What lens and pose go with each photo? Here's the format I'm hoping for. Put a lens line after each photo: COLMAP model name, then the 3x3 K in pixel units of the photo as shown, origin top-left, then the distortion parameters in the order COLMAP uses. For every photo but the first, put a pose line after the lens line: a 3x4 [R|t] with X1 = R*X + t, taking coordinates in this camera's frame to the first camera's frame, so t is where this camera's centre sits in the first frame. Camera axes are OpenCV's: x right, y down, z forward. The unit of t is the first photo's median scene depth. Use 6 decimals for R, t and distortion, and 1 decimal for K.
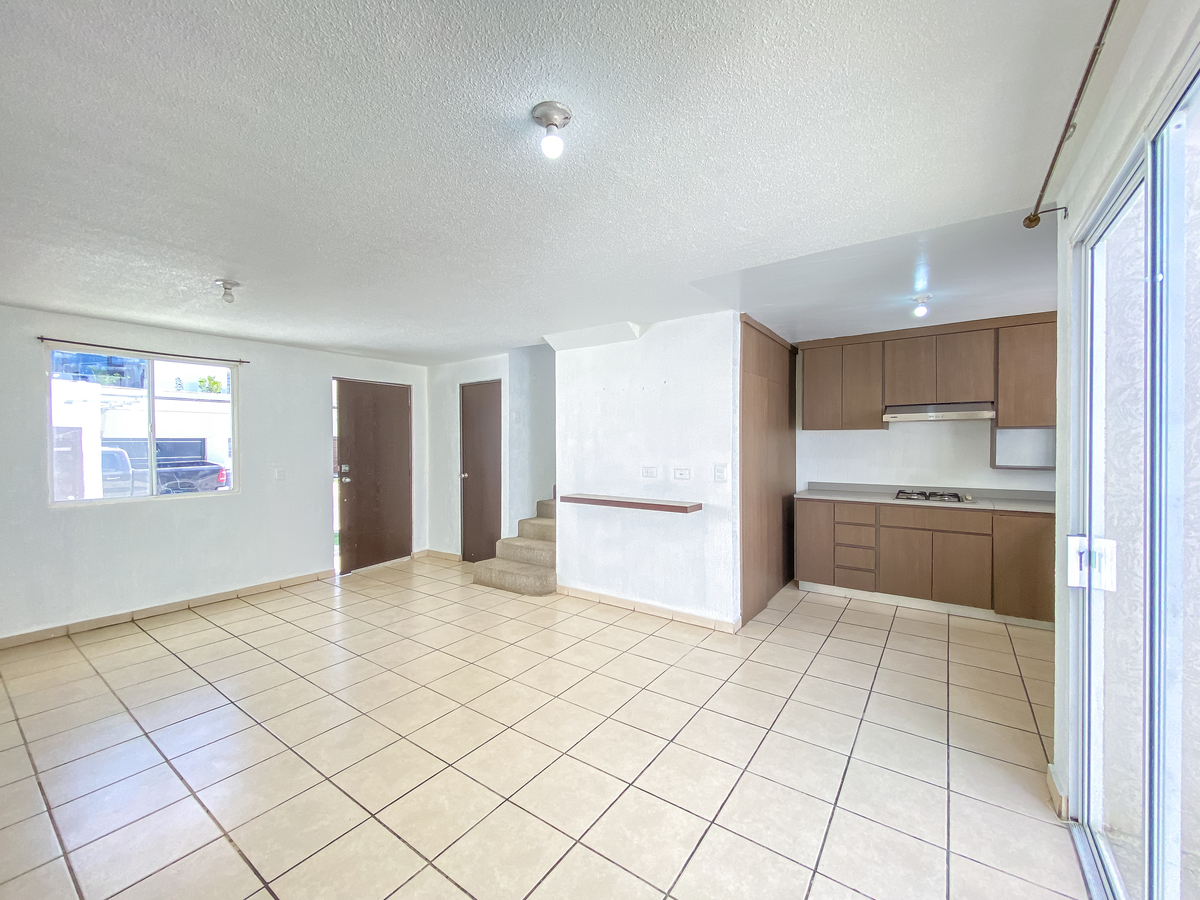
lens RADIAL K [[492.0, 0, 601.0], [0, 492.0, 448.5], [0, 0, 1]] dist [0.008442, -0.000514]
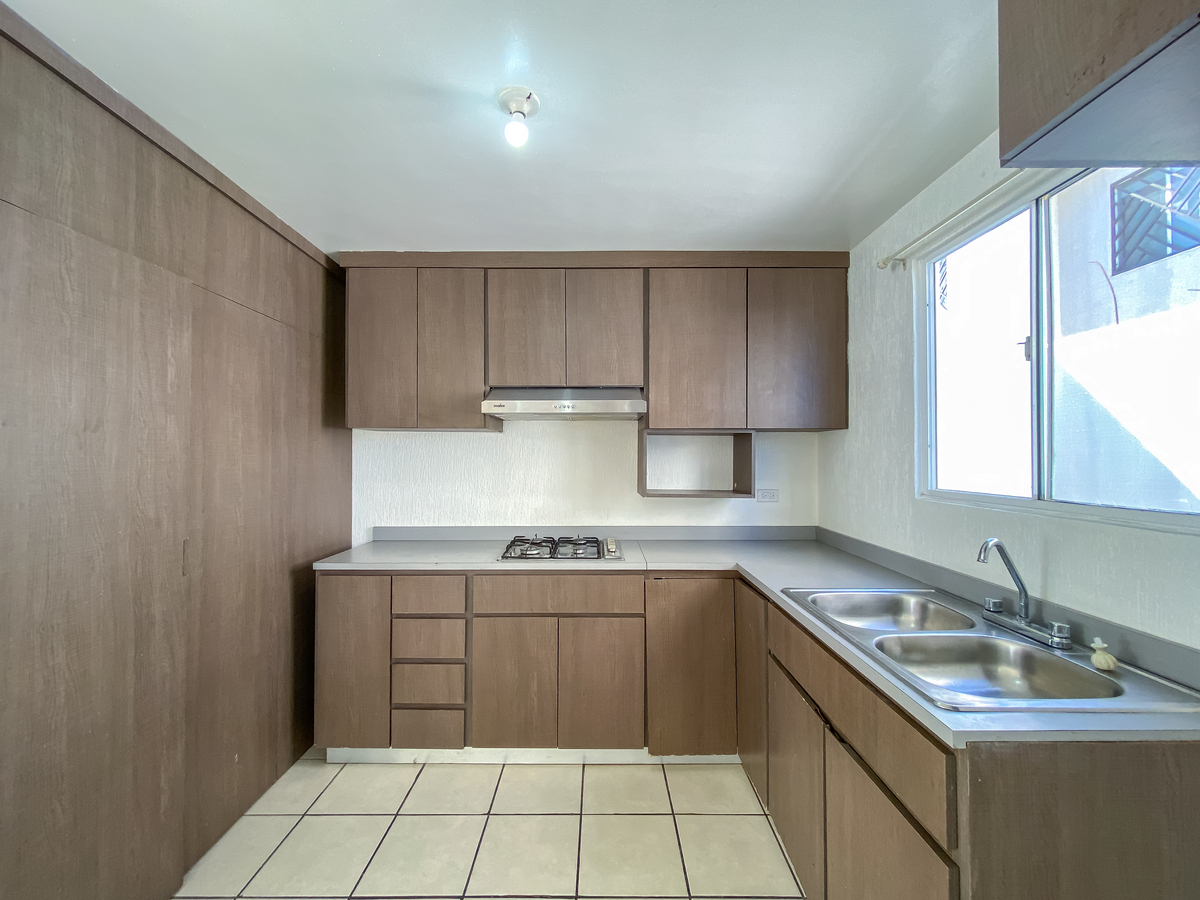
lens RADIAL K [[492.0, 0, 602.3], [0, 492.0, 455.6], [0, 0, 1]] dist [0.008442, -0.000514]
pose [[0.815896, 0.010503, 0.578103, 0.364586], [0.004672, 0.999683, -0.024756, 0.004634], [-0.578180, 0.022899, 0.815588, 0.485804]]
